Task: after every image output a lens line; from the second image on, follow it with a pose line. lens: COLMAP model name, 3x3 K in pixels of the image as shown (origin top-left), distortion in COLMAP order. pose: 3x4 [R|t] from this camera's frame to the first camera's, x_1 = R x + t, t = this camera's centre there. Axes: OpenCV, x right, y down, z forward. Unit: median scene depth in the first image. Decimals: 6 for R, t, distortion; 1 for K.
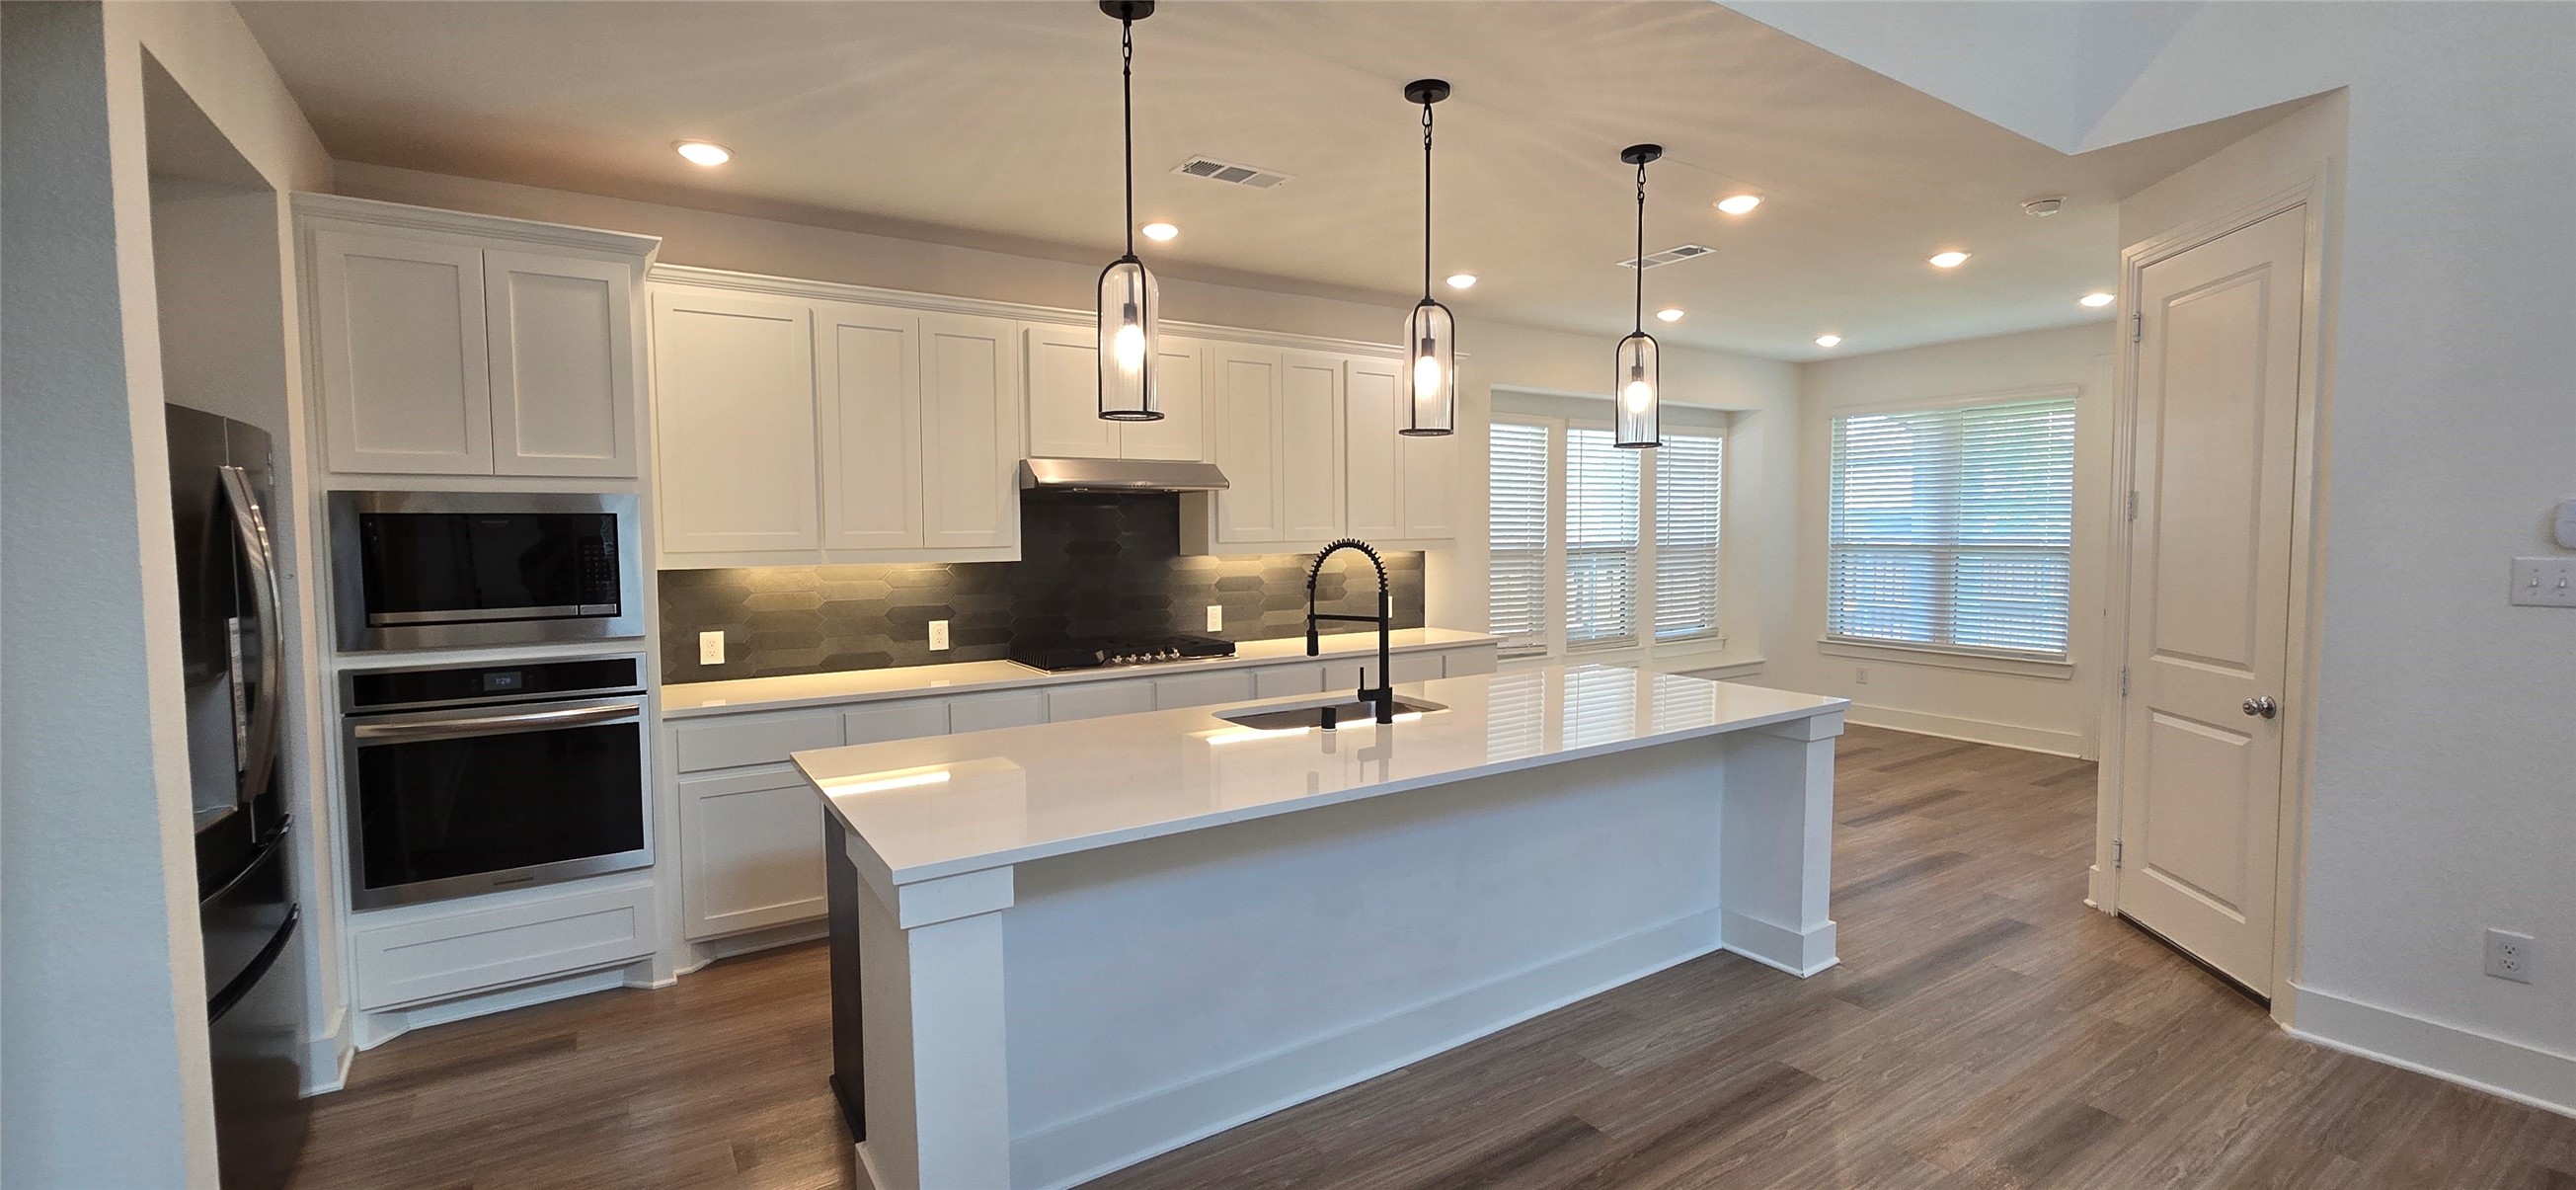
lens RADIAL K [[1056.1, 0, 1282.4], [0, 1056.1, 590.9], [0, 0, 1]] dist [-0.005795, 0.001652]
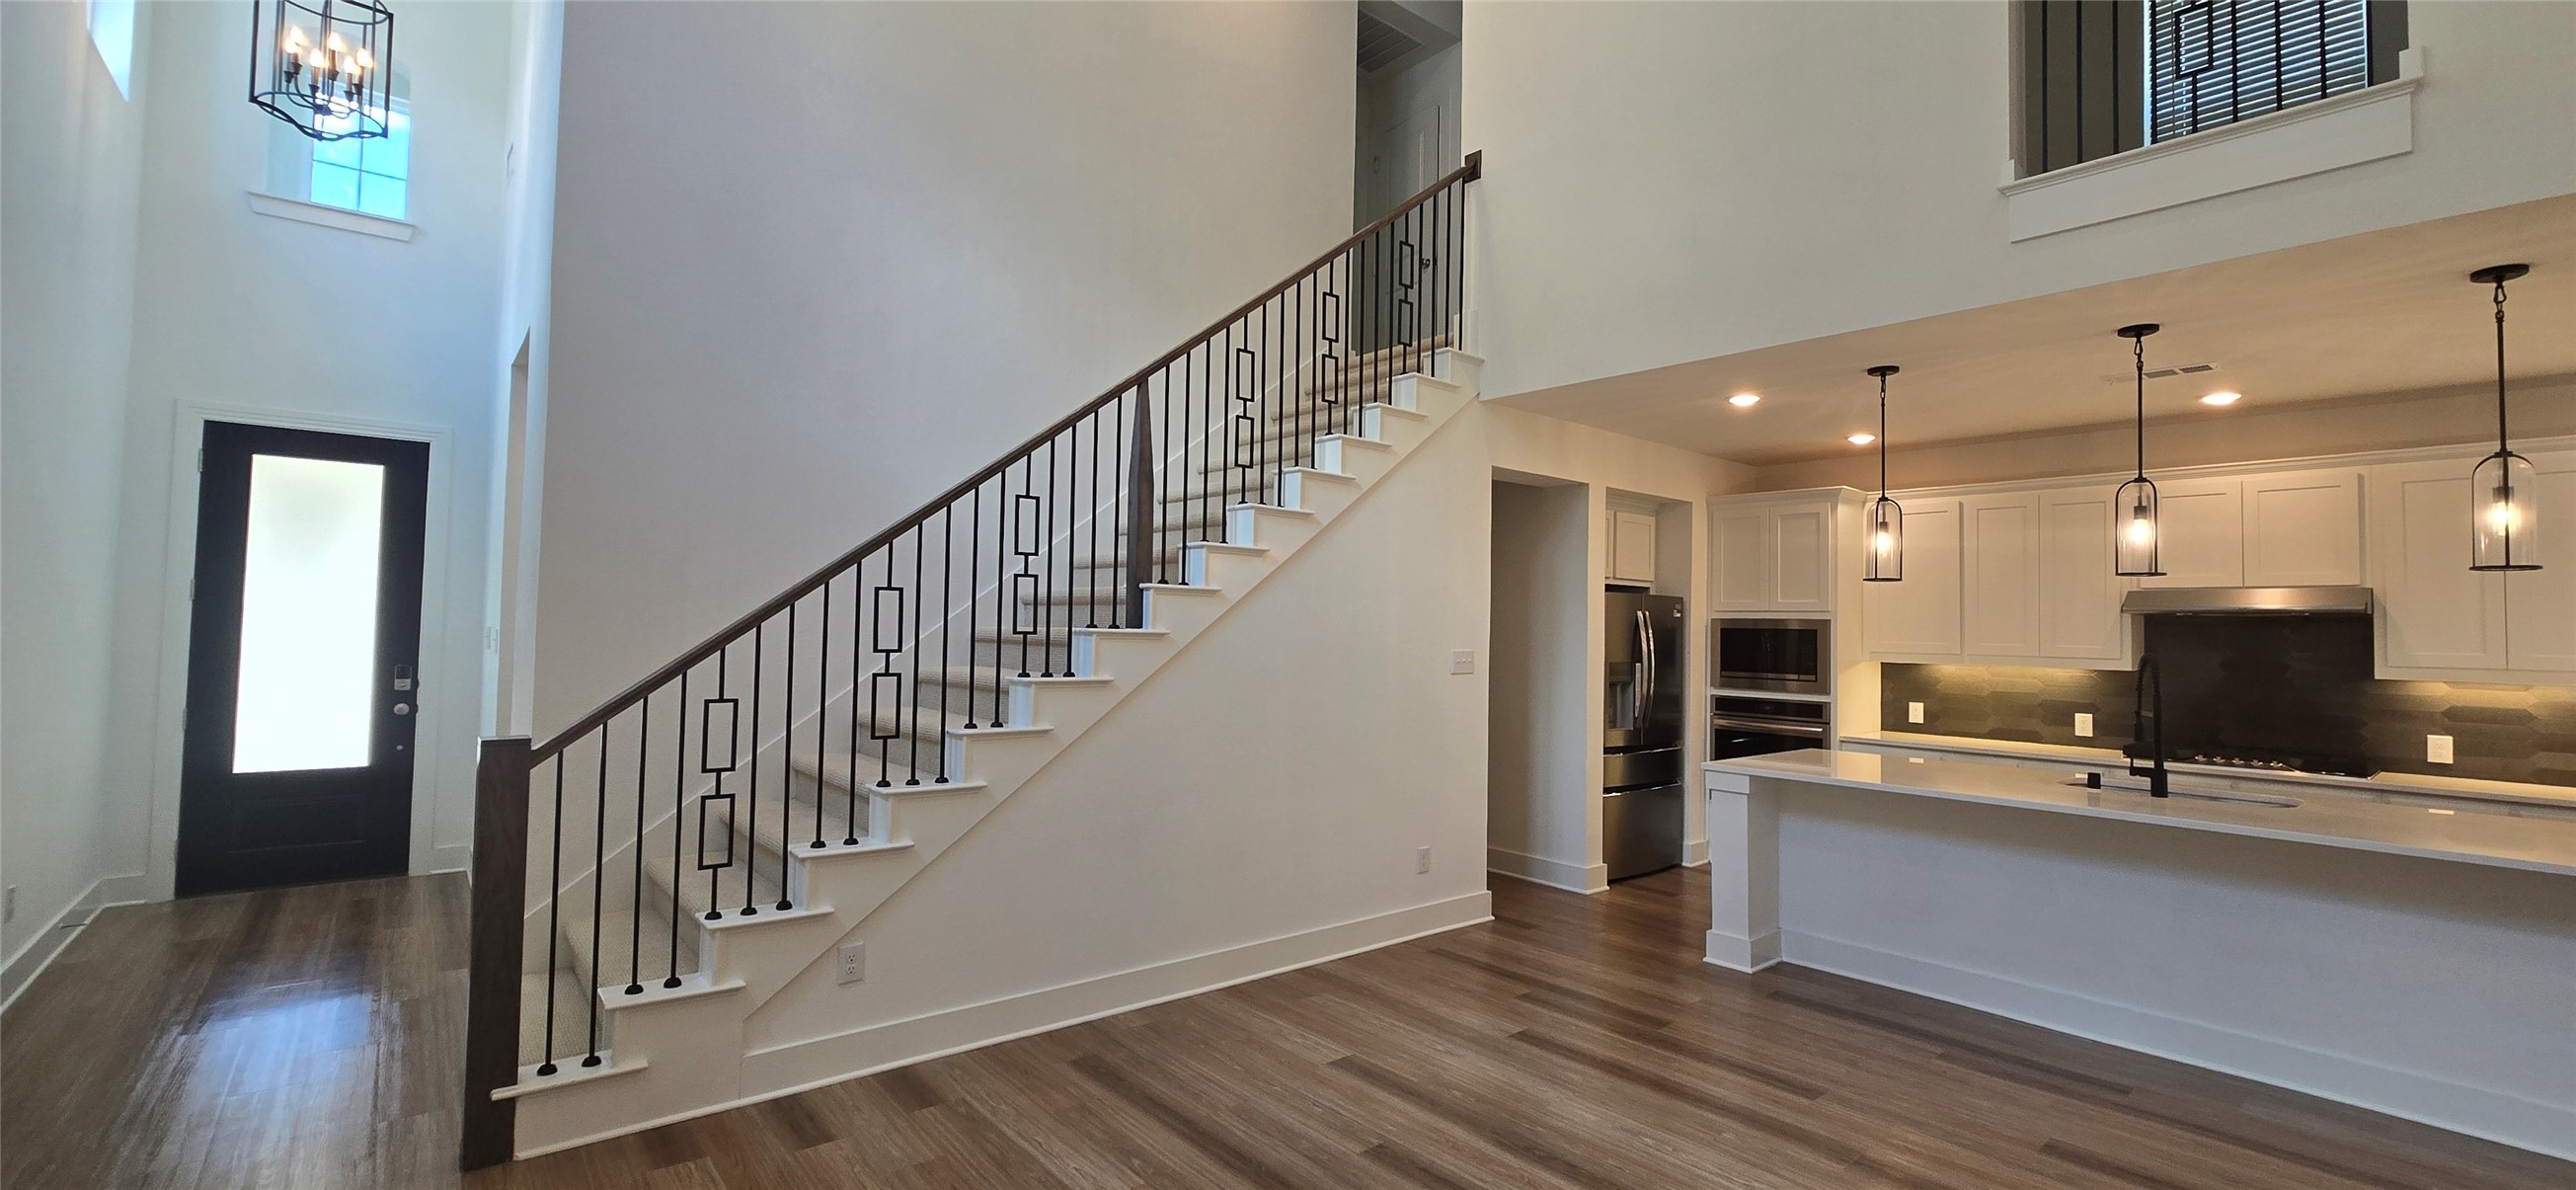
lens RADIAL K [[1056.1, 0, 1279.4], [0, 1056.1, 586.0], [0, 0, 1]] dist [-0.005795, 0.001652]
pose [[0.114412, -0.032226, -0.992911, 0.989440], [-0.083995, 0.995581, -0.041991, 0.010253], [0.989876, 0.088204, 0.111199, -0.175849]]
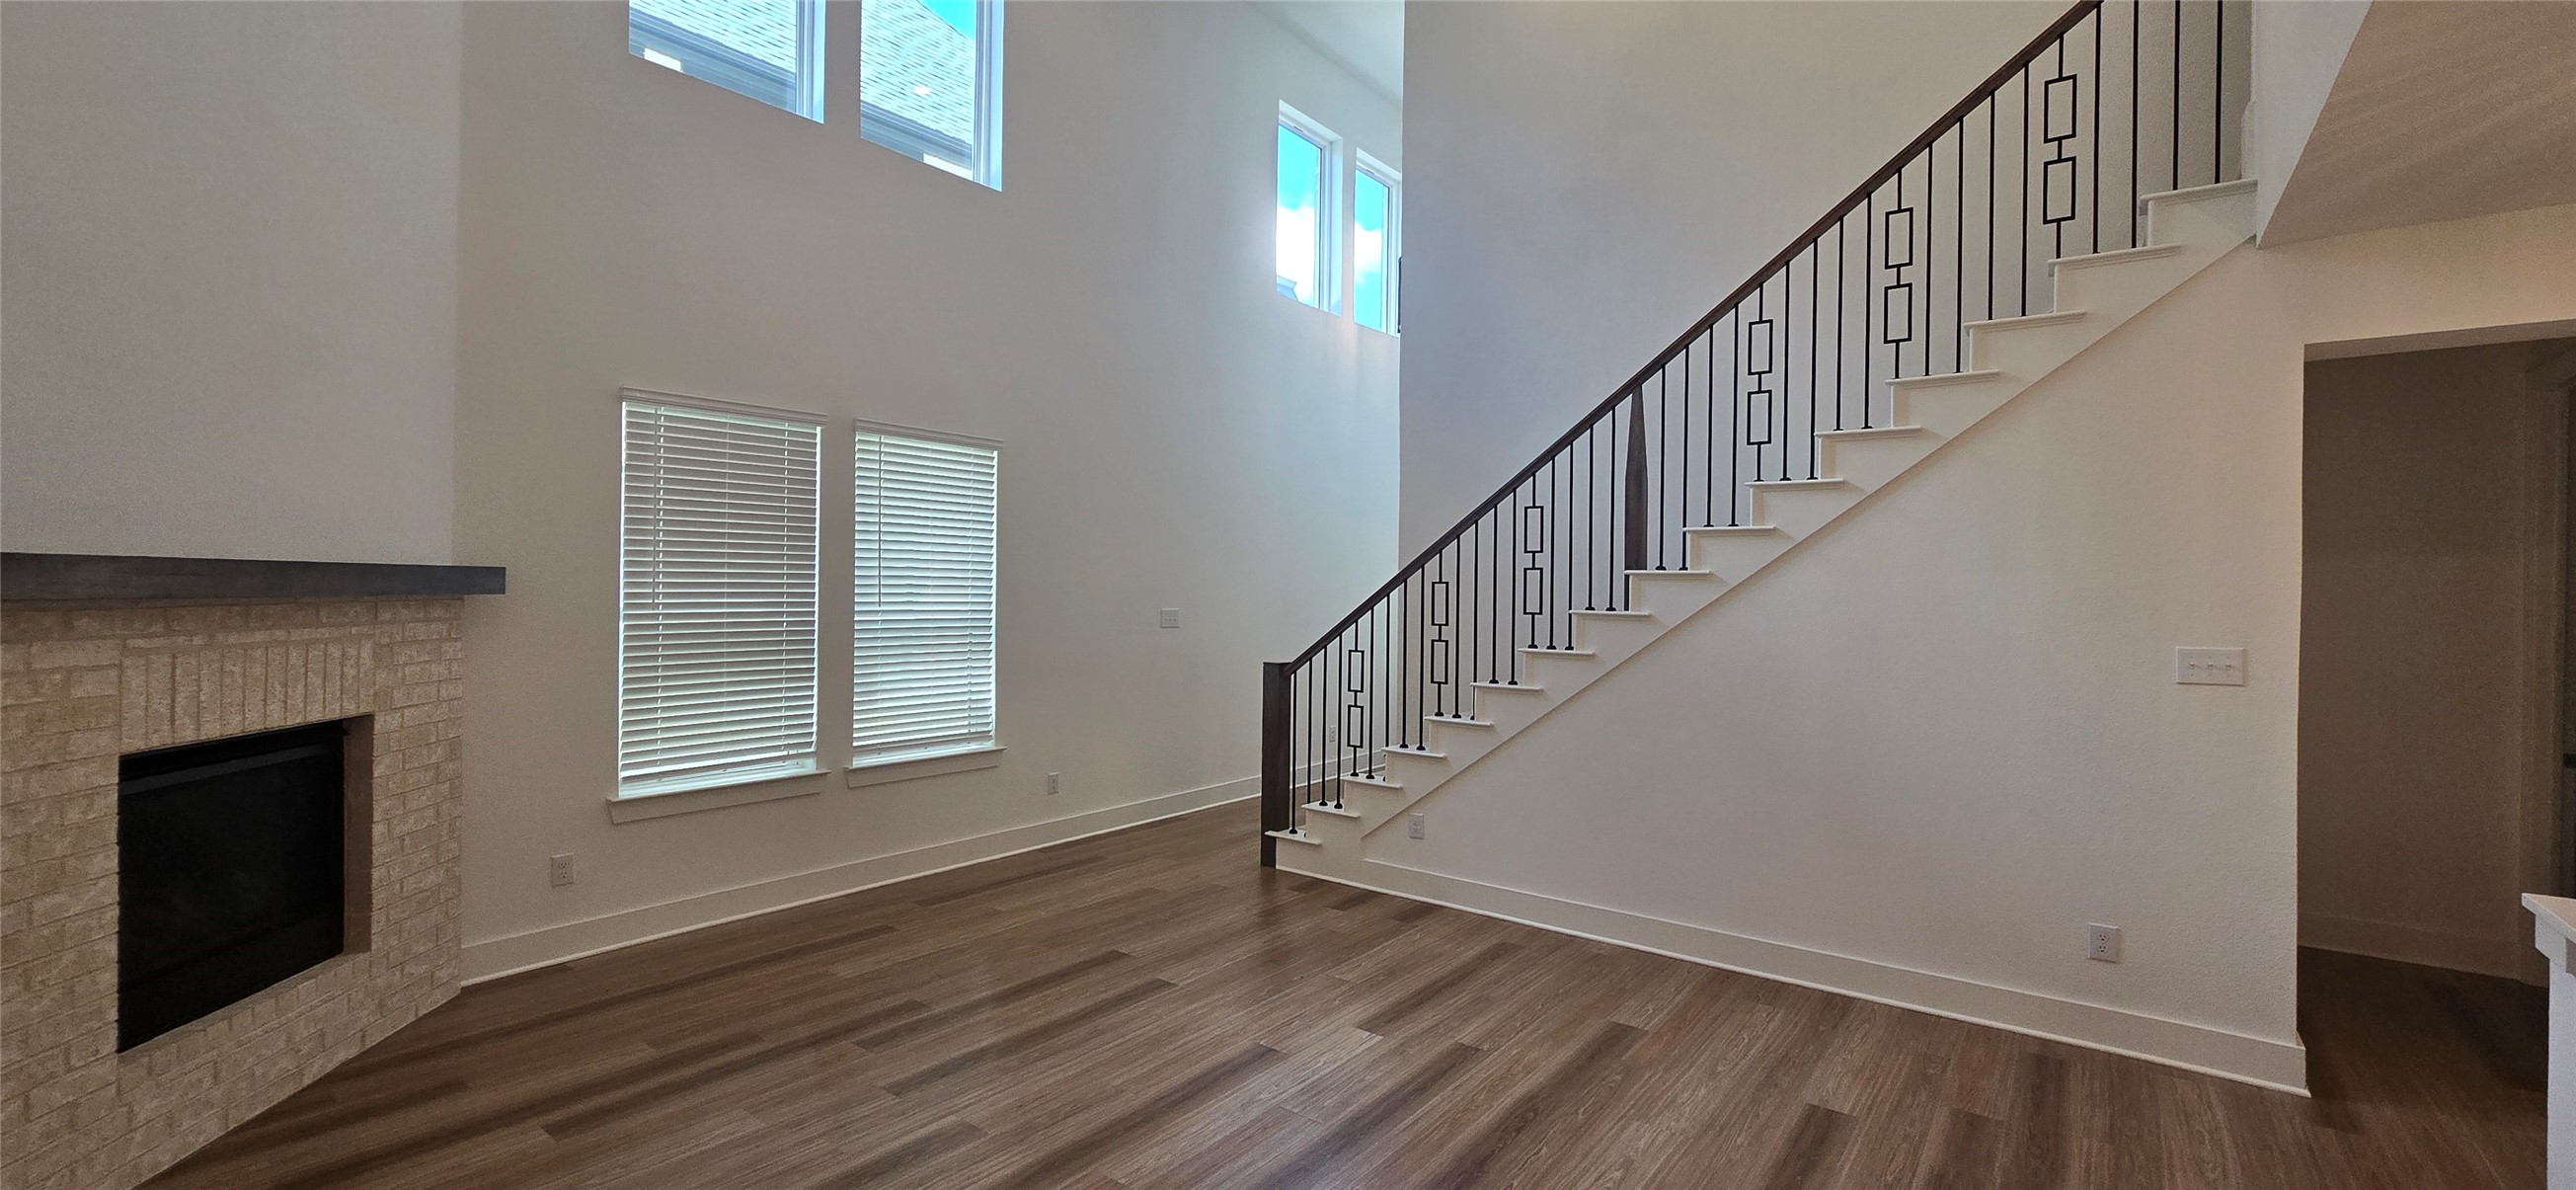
lens RADIAL K [[1056.1, 0, 1280.6], [0, 1056.1, 586.2], [0, 0, 1]] dist [-0.005795, 0.001652]
pose [[-0.946524, -0.005613, -0.322584, 0.679693], [-0.026467, 0.997830, 0.060296, -0.067063], [0.321545, 0.065609, -0.944619, 0.779855]]
